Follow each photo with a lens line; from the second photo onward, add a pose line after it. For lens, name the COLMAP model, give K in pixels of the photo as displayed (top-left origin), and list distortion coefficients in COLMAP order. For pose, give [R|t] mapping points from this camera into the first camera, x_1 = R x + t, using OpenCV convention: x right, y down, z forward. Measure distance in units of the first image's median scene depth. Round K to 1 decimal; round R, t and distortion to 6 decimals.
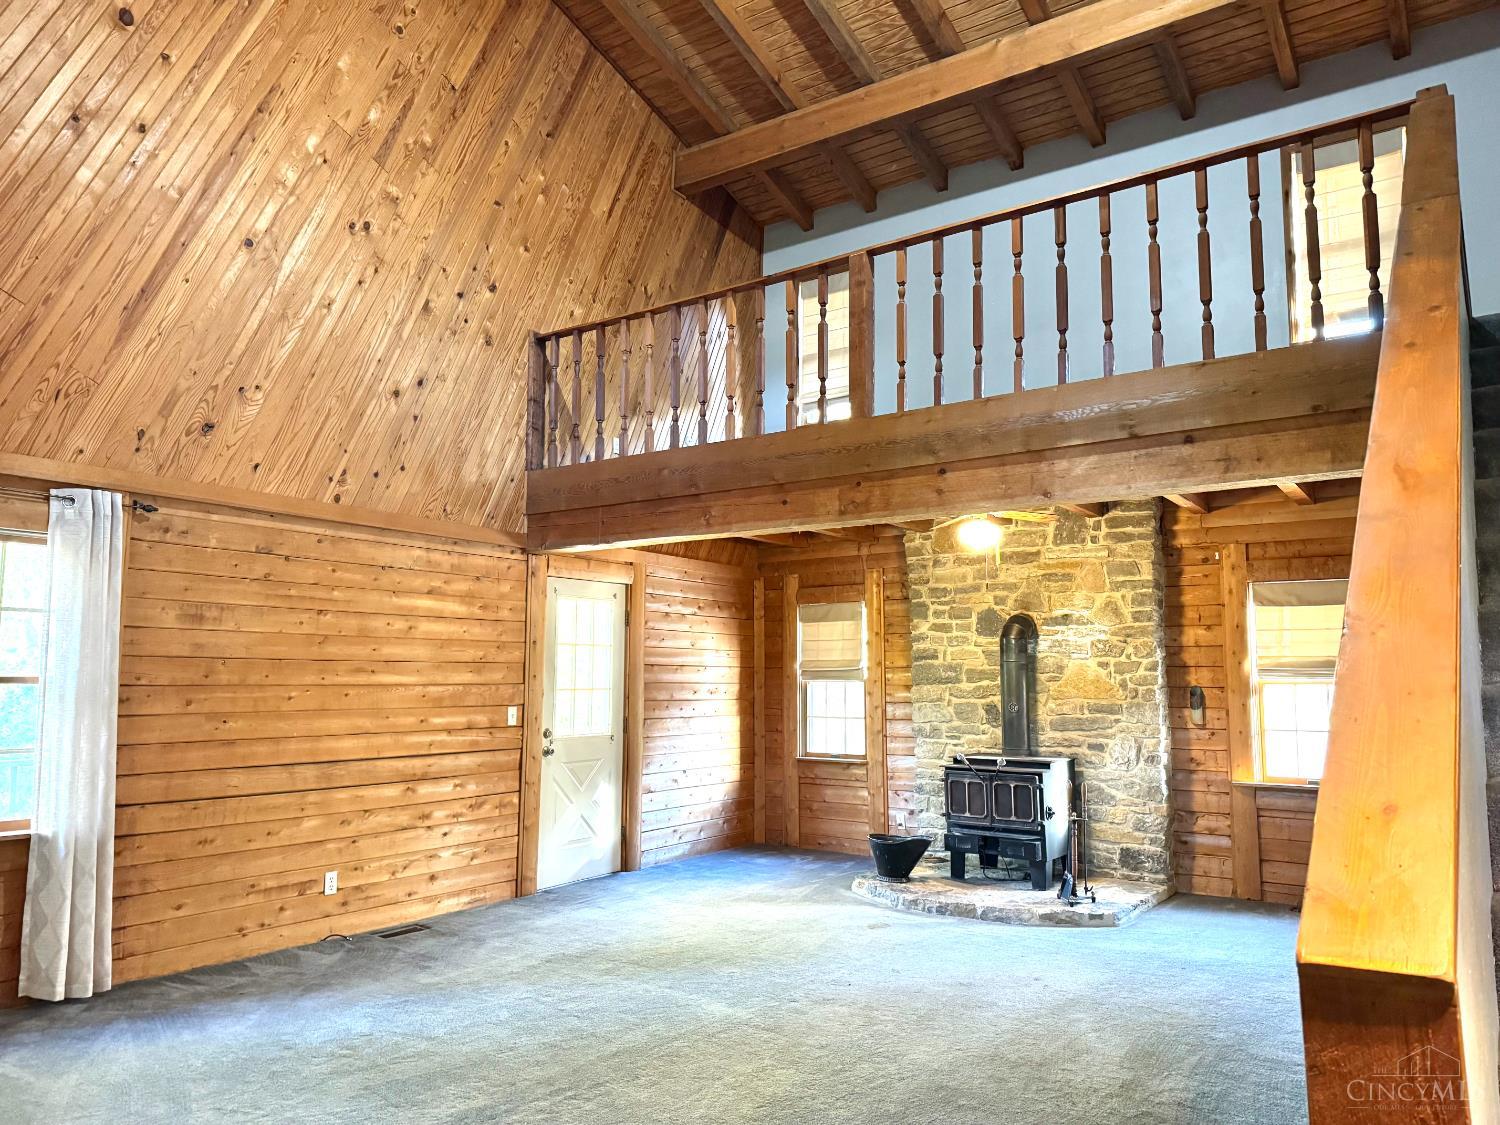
lens RADIAL K [[1031.4, 0, 749.4], [0, 1031.4, 567.0], [0, 0, 1]] dist [0.130369, -0.200706]
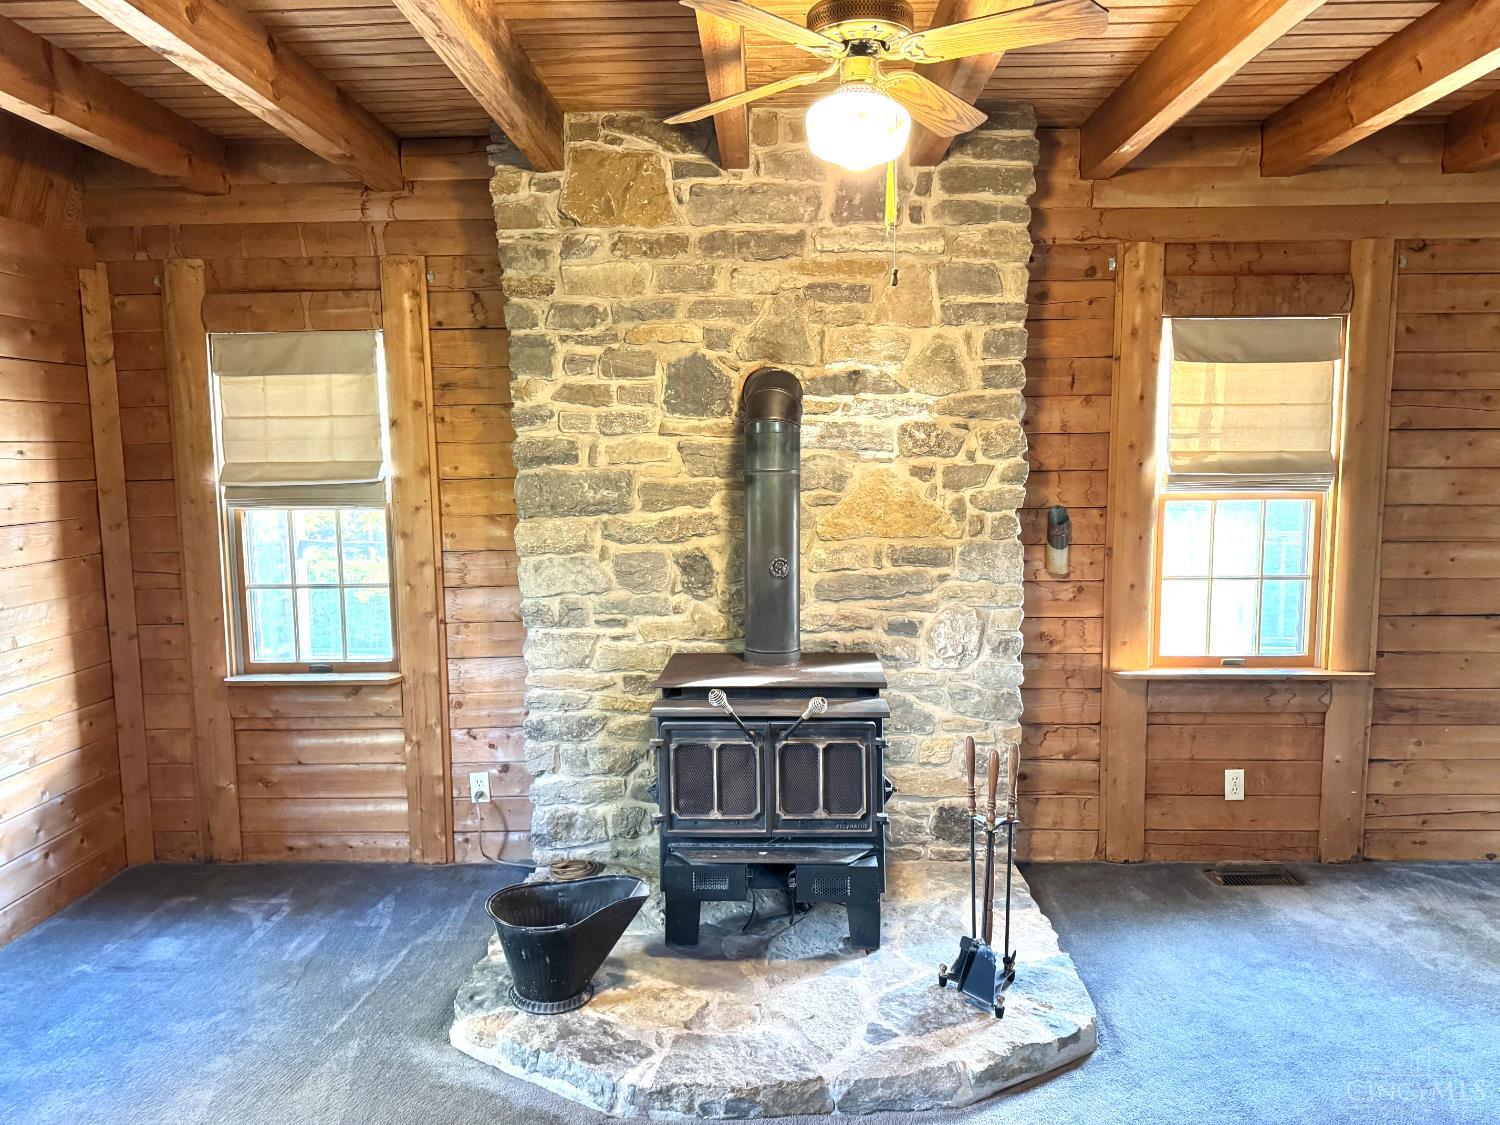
lens RADIAL K [[1031.4, 0, 749.4], [0, 1031.4, 567.0], [0, 0, 1]] dist [0.130369, -0.200706]
pose [[0.831218, -0.072605, 0.551185, -0.015708], [-0.048226, 0.978282, 0.201592, 0.038825], [-0.553851, -0.194149, 0.809664, 0.596365]]
